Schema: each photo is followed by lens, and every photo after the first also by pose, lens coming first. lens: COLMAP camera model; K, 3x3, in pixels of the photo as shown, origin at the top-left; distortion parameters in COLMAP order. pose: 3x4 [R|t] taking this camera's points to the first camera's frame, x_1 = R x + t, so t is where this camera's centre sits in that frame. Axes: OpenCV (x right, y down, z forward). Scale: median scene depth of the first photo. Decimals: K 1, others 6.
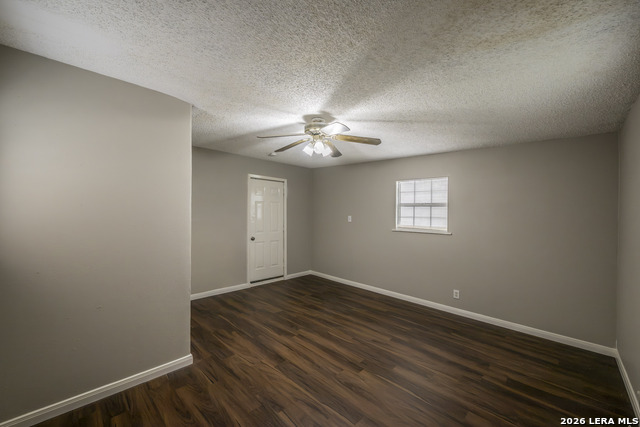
lens RADIAL K [[253.6, 0, 315.1], [0, 253.6, 212.4], [0, 0, 1]] dist [0.000754, 0.000151]
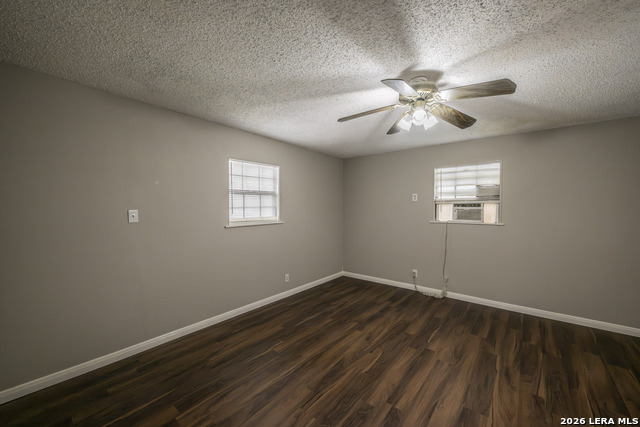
lens RADIAL K [[255.4, 0, 318.7], [0, 255.4, 208.8], [0, 0, 1]] dist [0.001494, 0.000122]
pose [[-0.102393, -0.039717, 0.993951, -0.621710], [-0.005447, 0.999210, 0.039366, -0.014493], [-0.994729, -0.001383, -0.102528, 1.182021]]
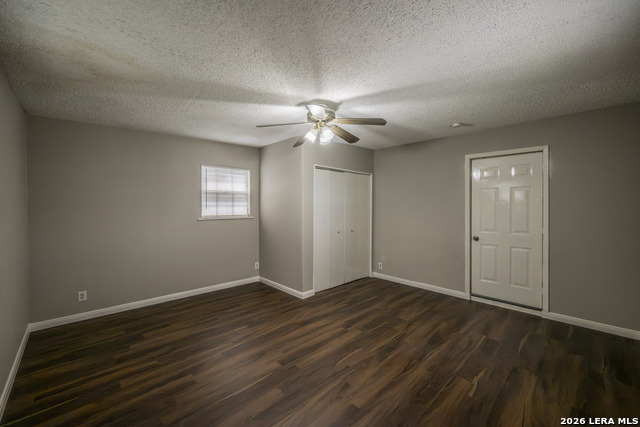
lens RADIAL K [[253.6, 0, 315.1], [0, 253.6, 212.4], [0, 0, 1]] dist [0.000754, 0.000151]
pose [[-0.023625, 0.009192, -0.999679, 0.849911], [0.002265, 0.999956, 0.009141, 0.027966], [0.999718, -0.002049, -0.023645, 0.861330]]
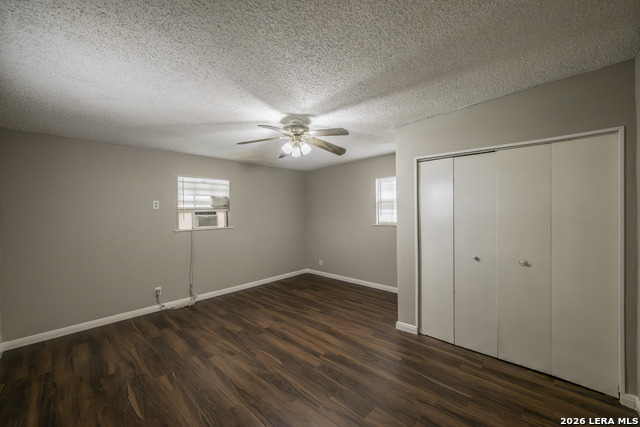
lens RADIAL K [[255.4, 0, 318.7], [0, 255.4, 208.8], [0, 0, 1]] dist [0.001494, 0.000122]
pose [[-0.999307, -0.008355, -0.036277, -0.028150], [-0.007661, 0.999786, -0.019214, 0.011244], [0.036430, -0.018923, -0.999157, 1.771198]]
